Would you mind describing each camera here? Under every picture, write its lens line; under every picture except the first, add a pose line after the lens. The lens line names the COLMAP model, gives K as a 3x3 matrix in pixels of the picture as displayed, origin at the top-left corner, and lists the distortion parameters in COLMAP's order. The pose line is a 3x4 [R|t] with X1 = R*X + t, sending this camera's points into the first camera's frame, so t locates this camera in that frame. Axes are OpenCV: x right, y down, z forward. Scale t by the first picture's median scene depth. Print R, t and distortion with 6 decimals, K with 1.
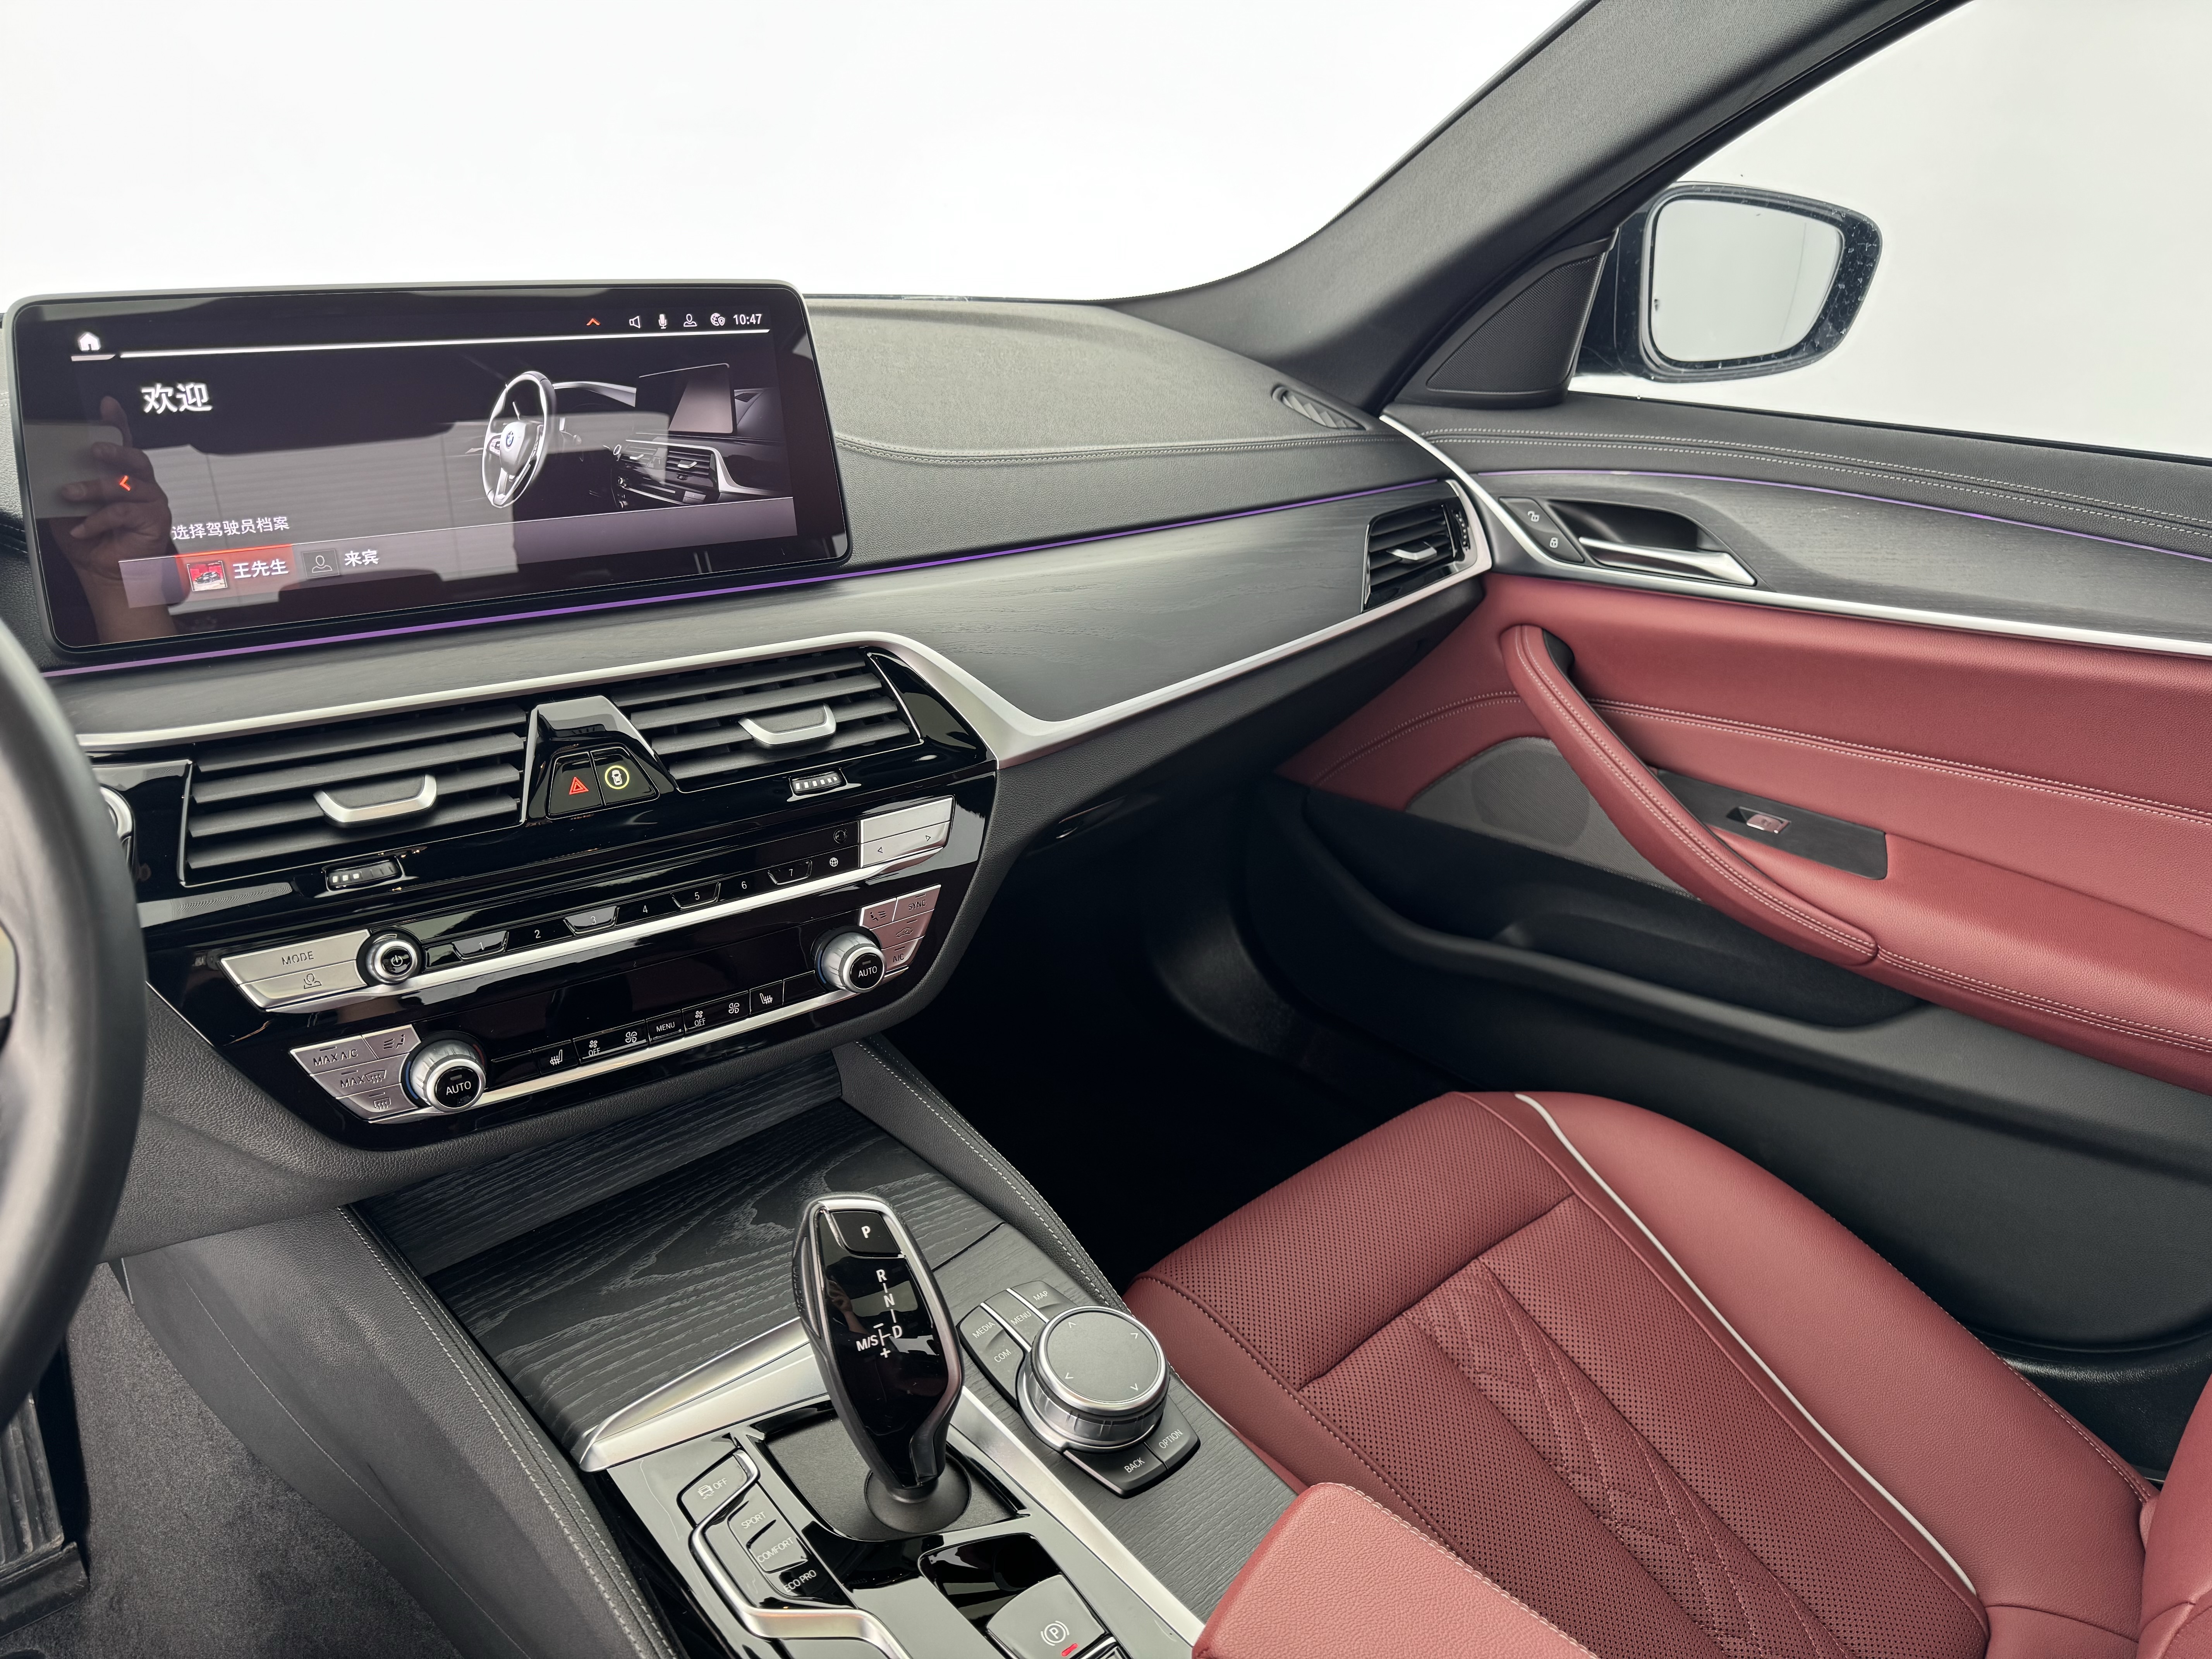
lens RADIAL K [[1568.5, 0, 1106.0], [0, 1568.5, 829.5], [0, 0, 1]] dist [0.146631, -0.232224]
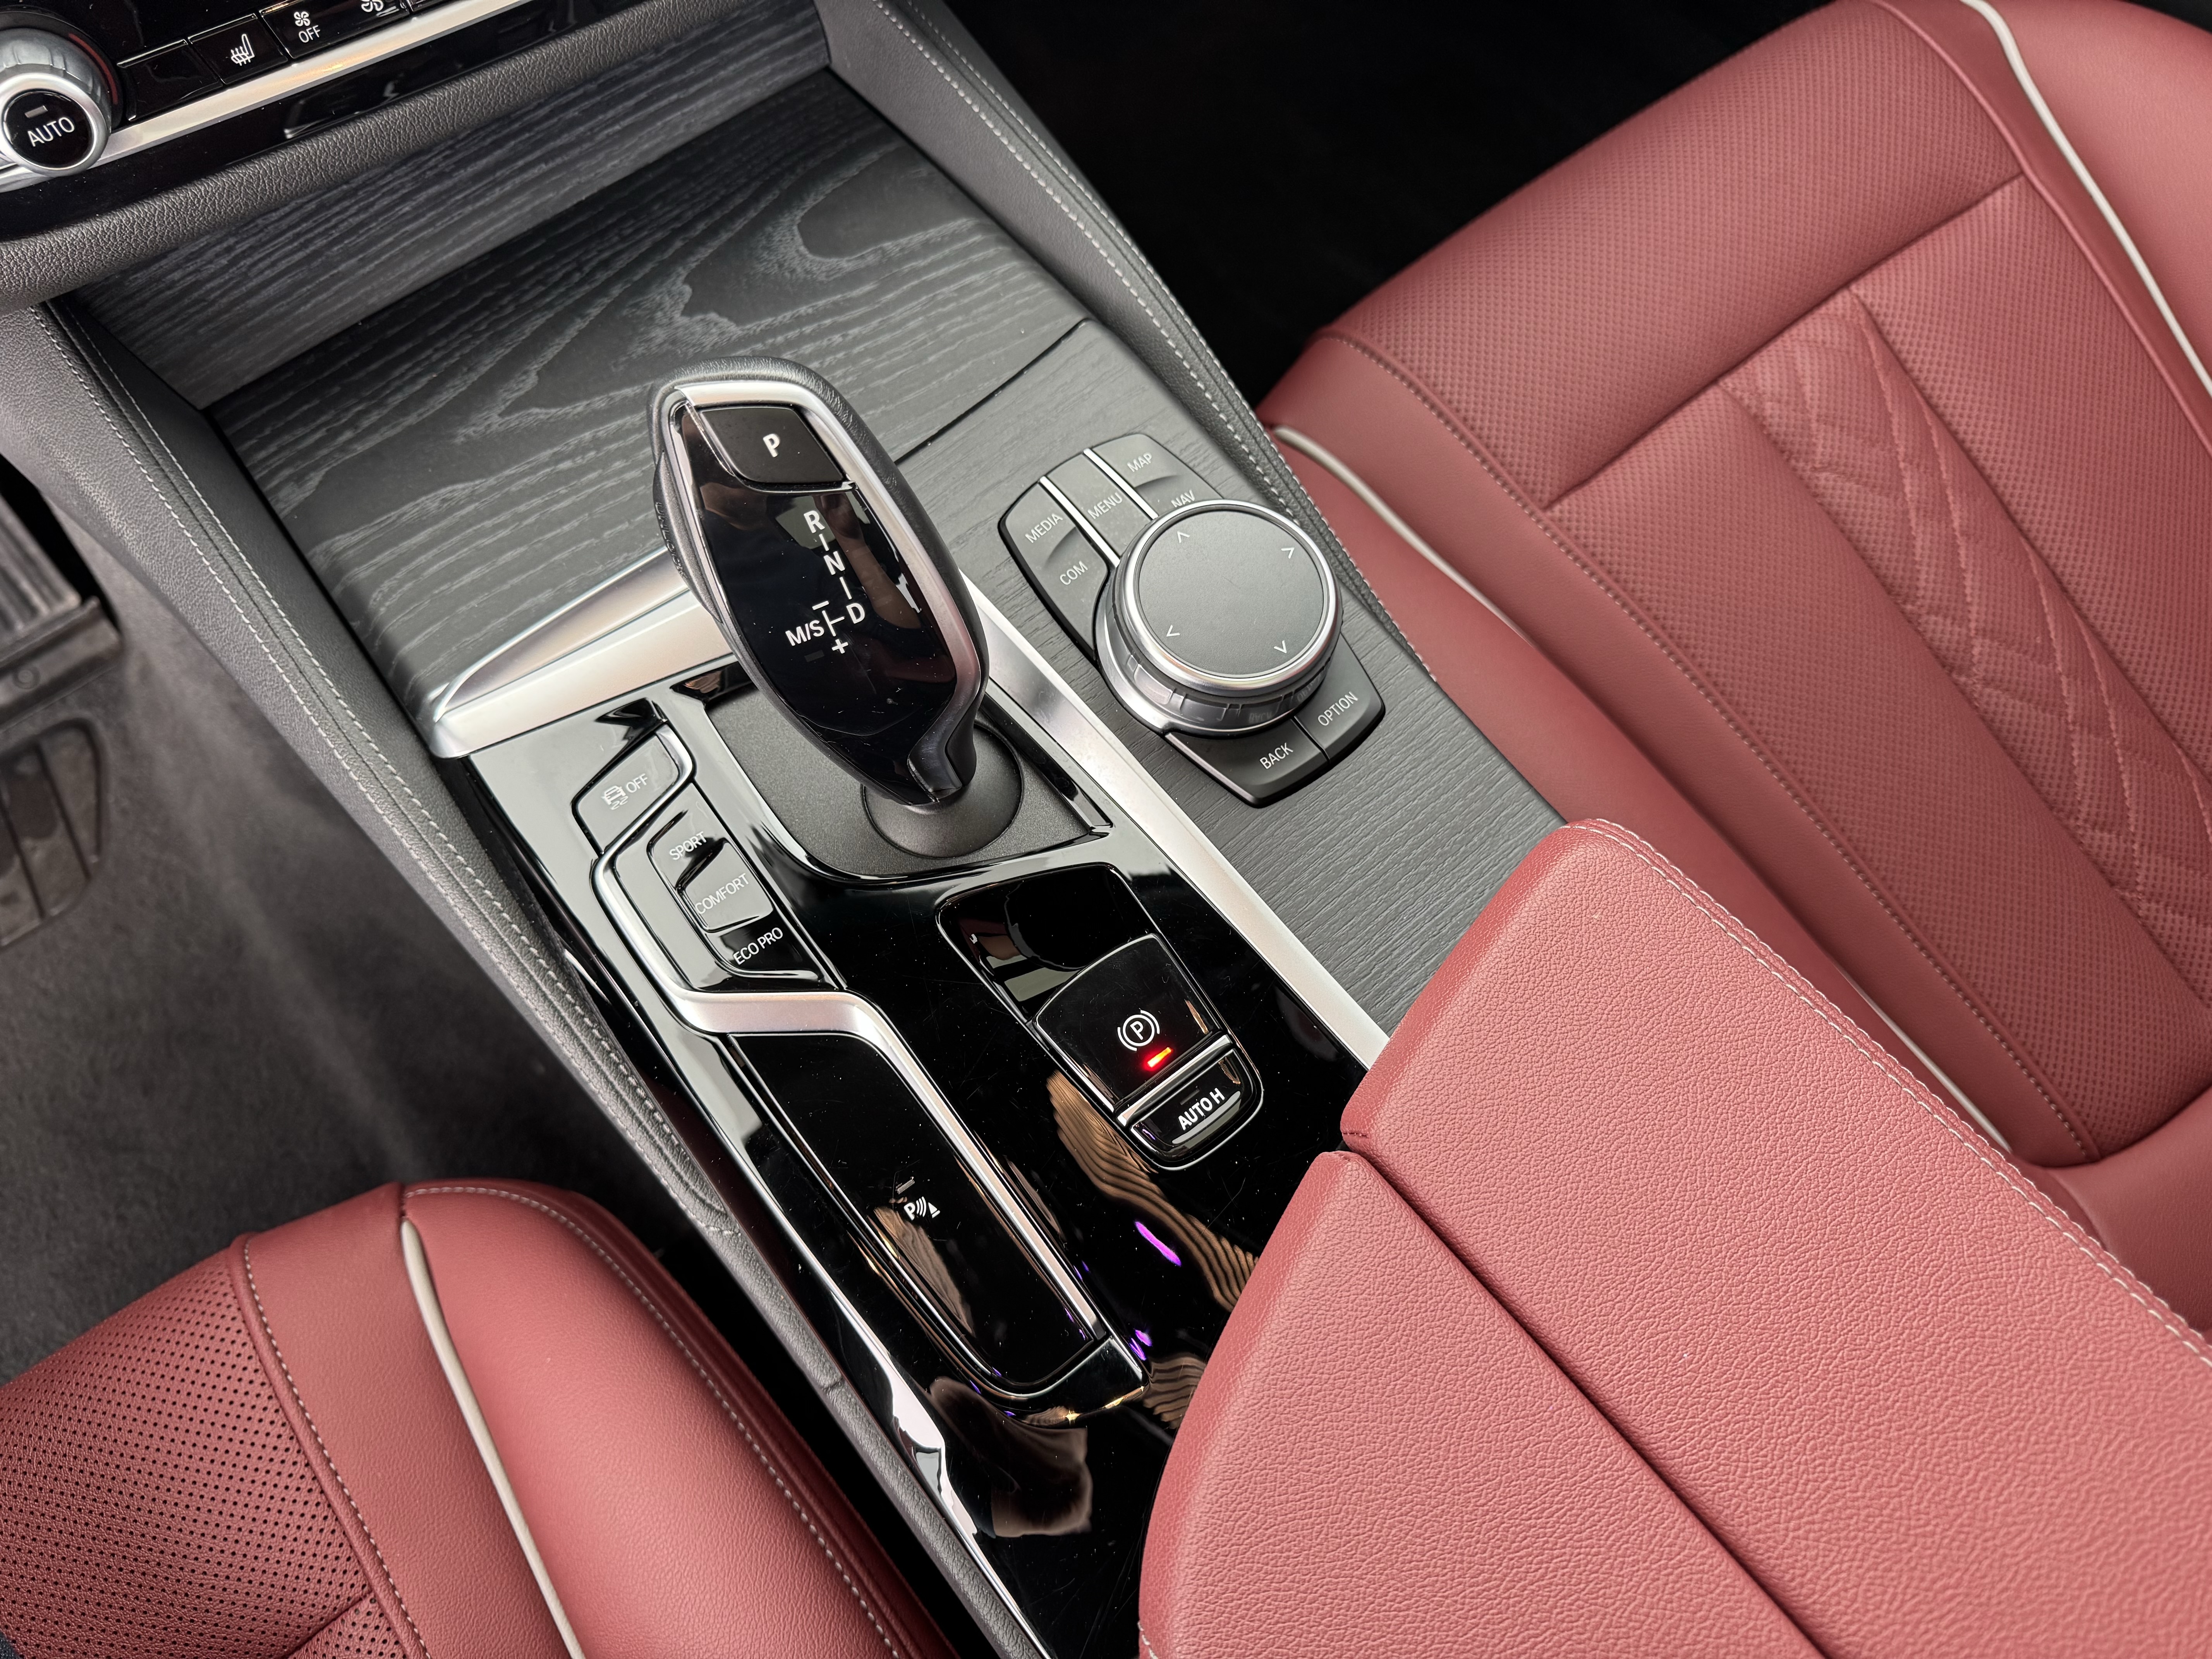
lens RADIAL K [[1608.5, 0, 1077.3], [0, 1608.5, 836.1], [0, 0, 1]] dist [-0.018146, 0.003141]
pose [[0.991111, 0.043853, -0.125603, 0.015425], [0.046200, 0.771904, 0.634058, 0.016316], [0.124758, -0.634225, 0.763016, 0.402651]]
